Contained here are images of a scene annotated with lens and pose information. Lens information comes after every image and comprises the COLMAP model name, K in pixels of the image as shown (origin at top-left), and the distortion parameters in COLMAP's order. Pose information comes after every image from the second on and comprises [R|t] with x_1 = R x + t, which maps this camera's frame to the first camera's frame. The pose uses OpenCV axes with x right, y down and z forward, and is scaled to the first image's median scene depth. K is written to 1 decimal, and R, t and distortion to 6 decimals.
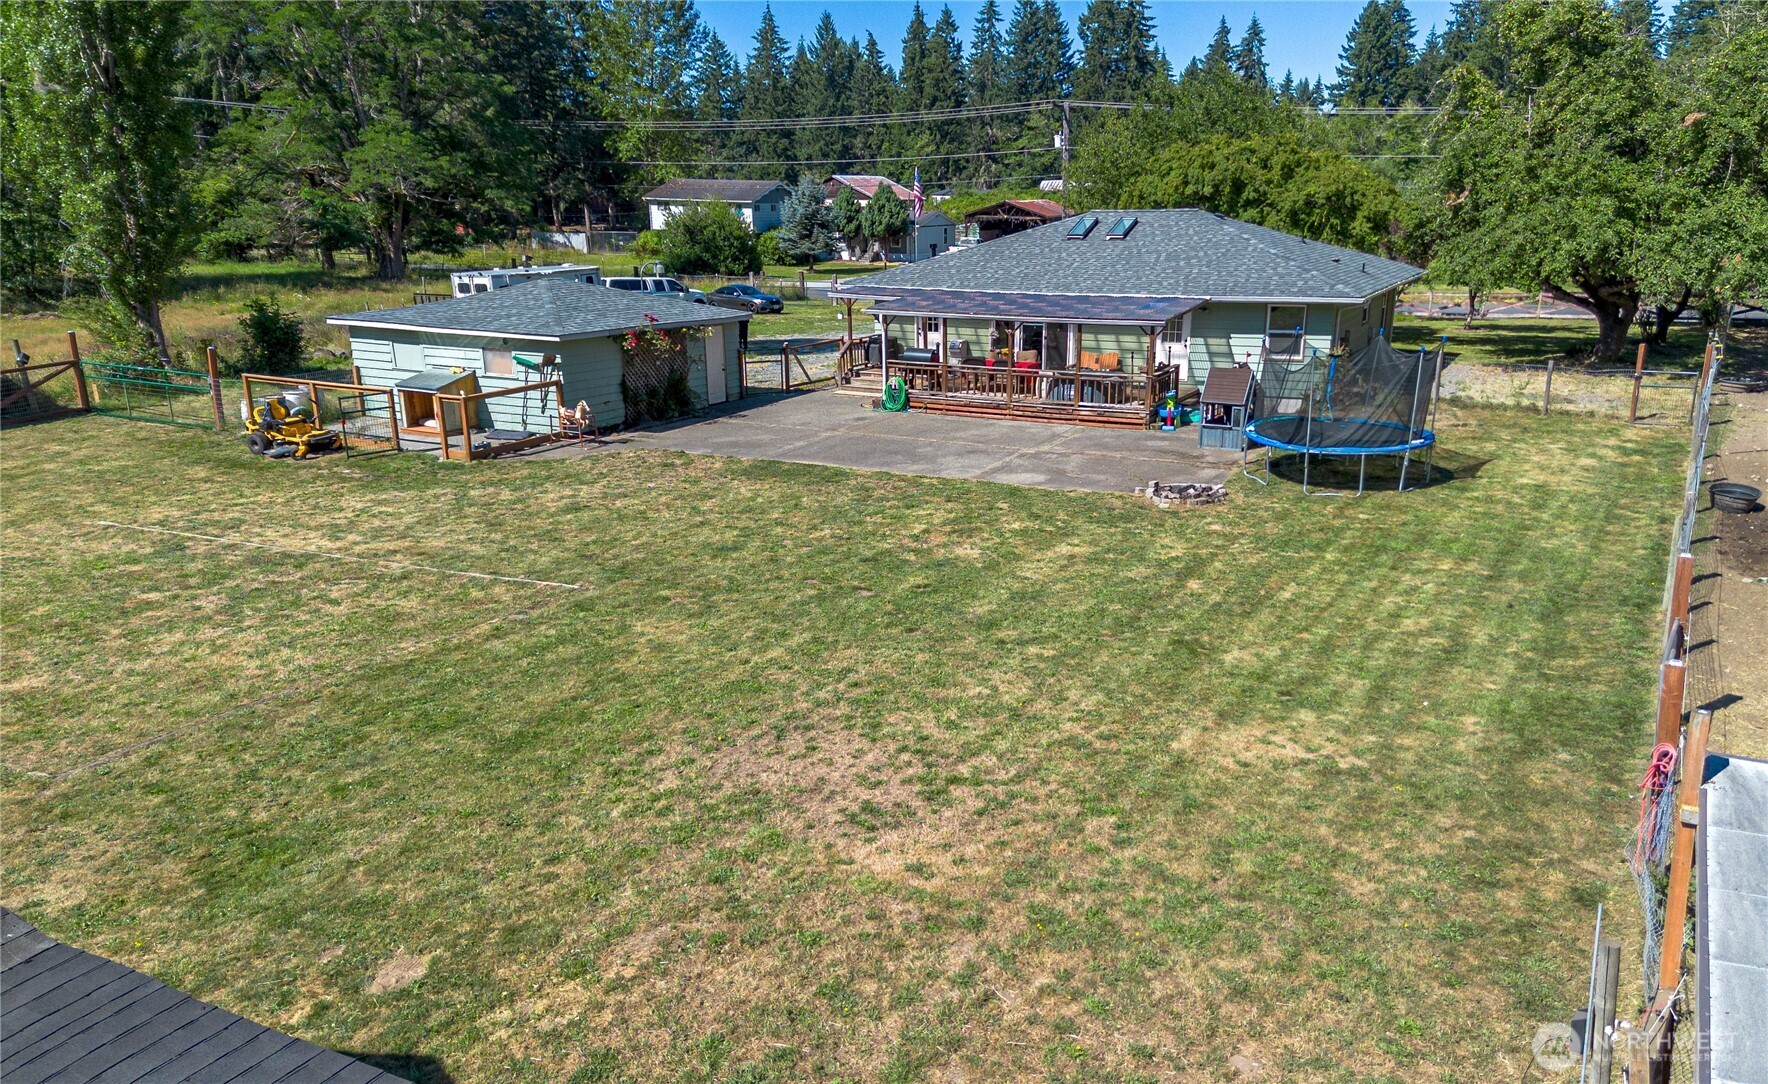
lens RADIAL K [[1287.0, 0, 945.1], [0, 1287.0, 540.3], [0, 0, 1]] dist [0.300996, -0.305996]
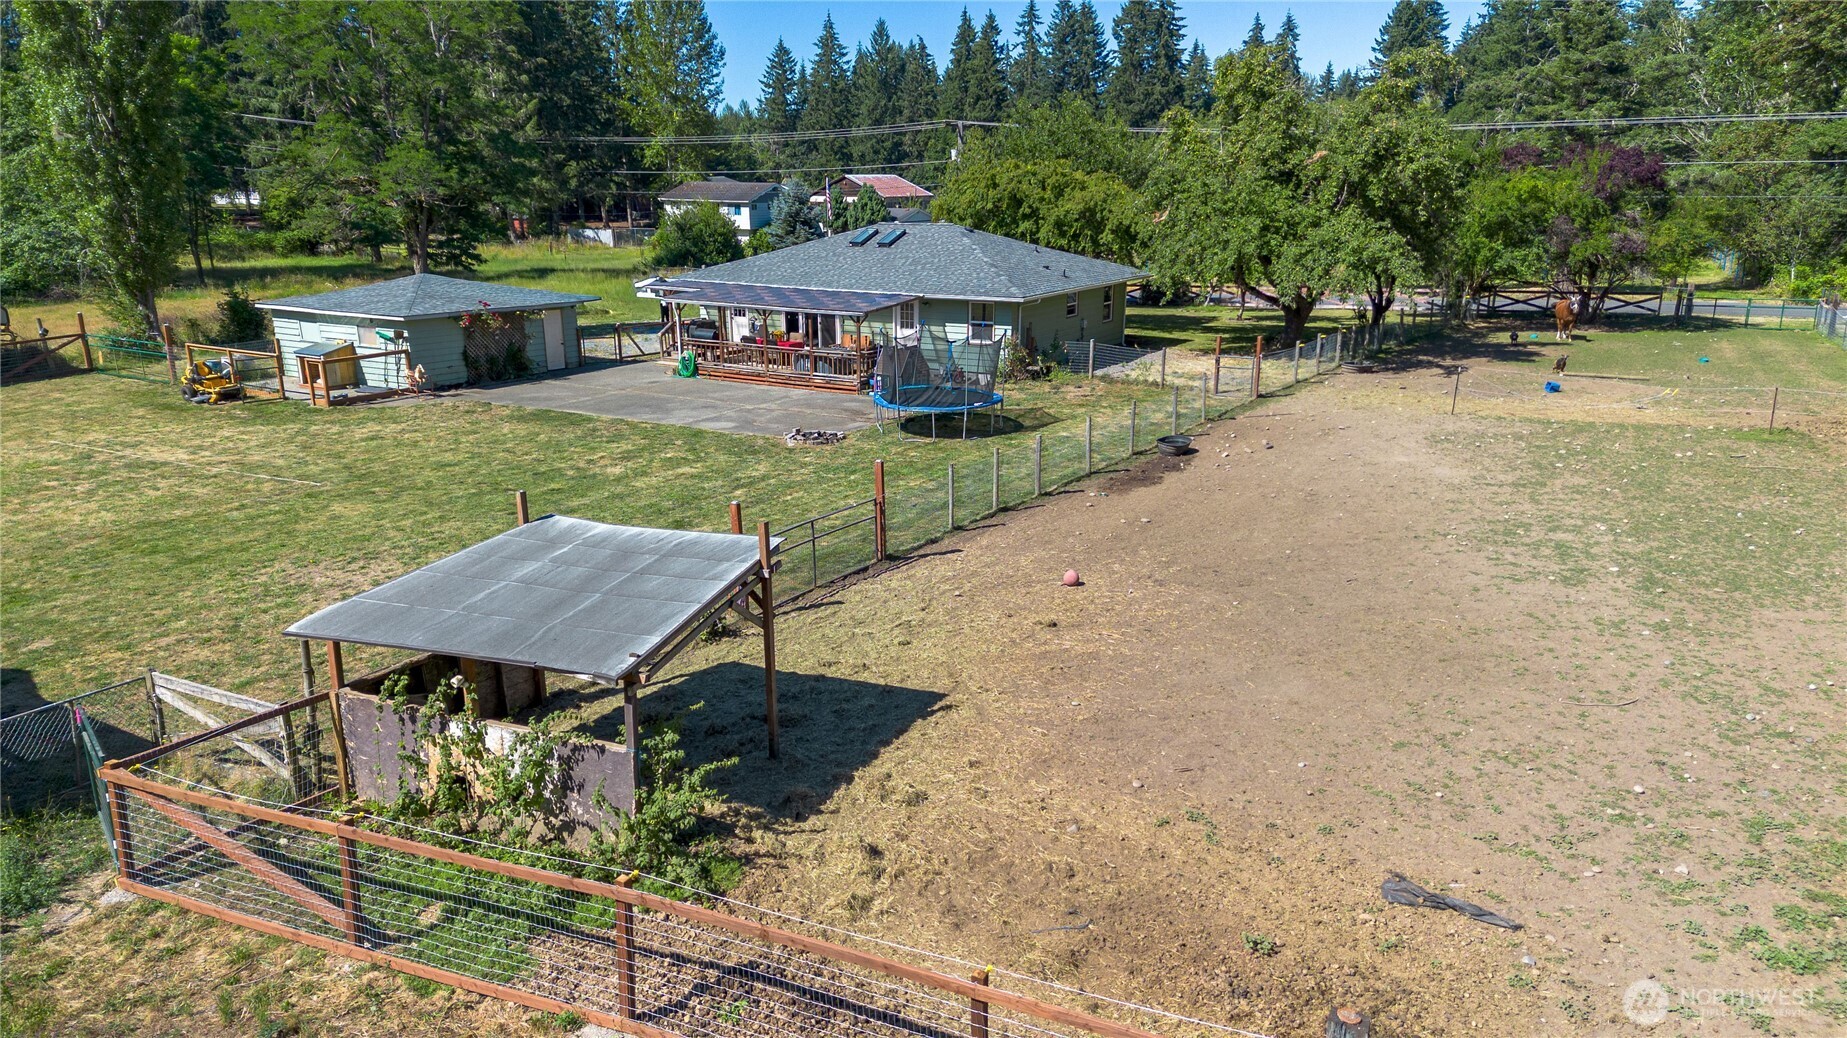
lens RADIAL K [[1250.7, 0, 923.5], [0, 1250.7, 519.0], [0, 0, 1]] dist [0.306679, -0.310472]
pose [[0.995379, 0.018589, -0.094209, 0.292450], [-0.018475, 0.999827, 0.002076, 0.031910], [0.094231, -0.000326, 0.995550, -0.223464]]
